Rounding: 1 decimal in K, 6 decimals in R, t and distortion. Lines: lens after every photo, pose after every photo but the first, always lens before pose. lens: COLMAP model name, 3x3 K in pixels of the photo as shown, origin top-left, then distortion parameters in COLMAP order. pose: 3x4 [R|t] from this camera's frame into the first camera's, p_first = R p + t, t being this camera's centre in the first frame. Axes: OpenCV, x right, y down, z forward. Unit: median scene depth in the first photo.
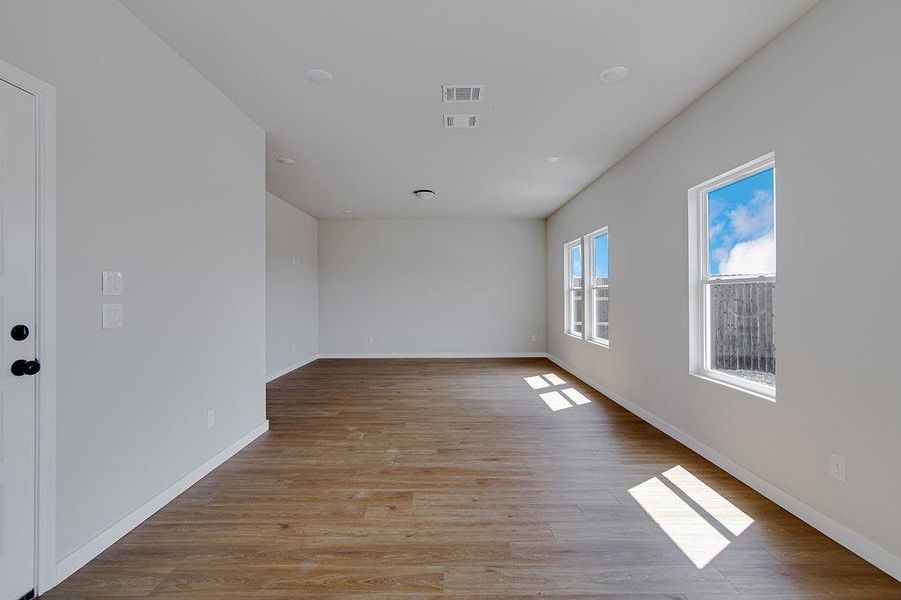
lens RADIAL K [[401.4, 0, 449.5], [0, 401.4, 294.1], [0, 0, 1]] dist [-0.001947, -0.000013]
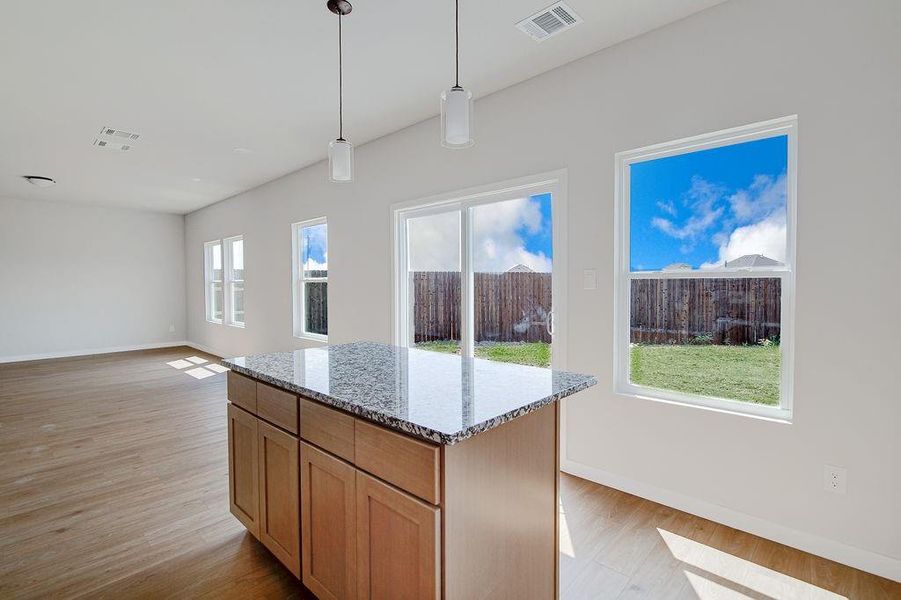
lens RADIAL K [[430.0, 0, 446.2], [0, 430.0, 294.3], [0, 0, 1]] dist [-0.002059, -0.001107]
pose [[0.695183, -0.018391, 0.718598, -0.133635], [-0.001716, 0.999627, 0.027244, -0.012773], [-0.718831, -0.020173, 0.694892, -0.394143]]
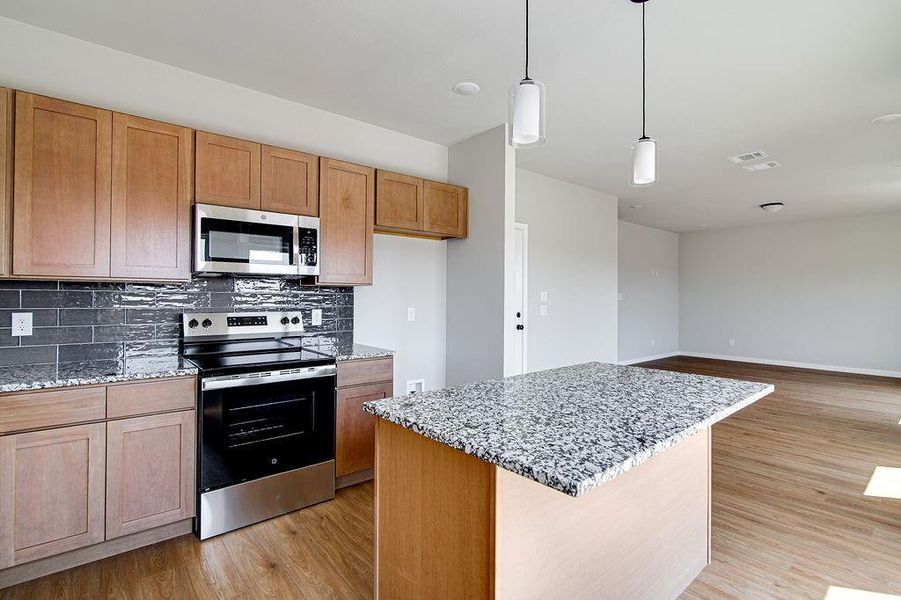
lens RADIAL K [[430.0, 0, 446.2], [0, 430.0, 294.3], [0, 0, 1]] dist [-0.002059, -0.001107]
pose [[0.624627, 0.004256, -0.780912, 0.296755], [-0.004267, 0.999989, 0.002038, -0.015712], [0.780912, 0.002059, 0.624638, -0.395372]]
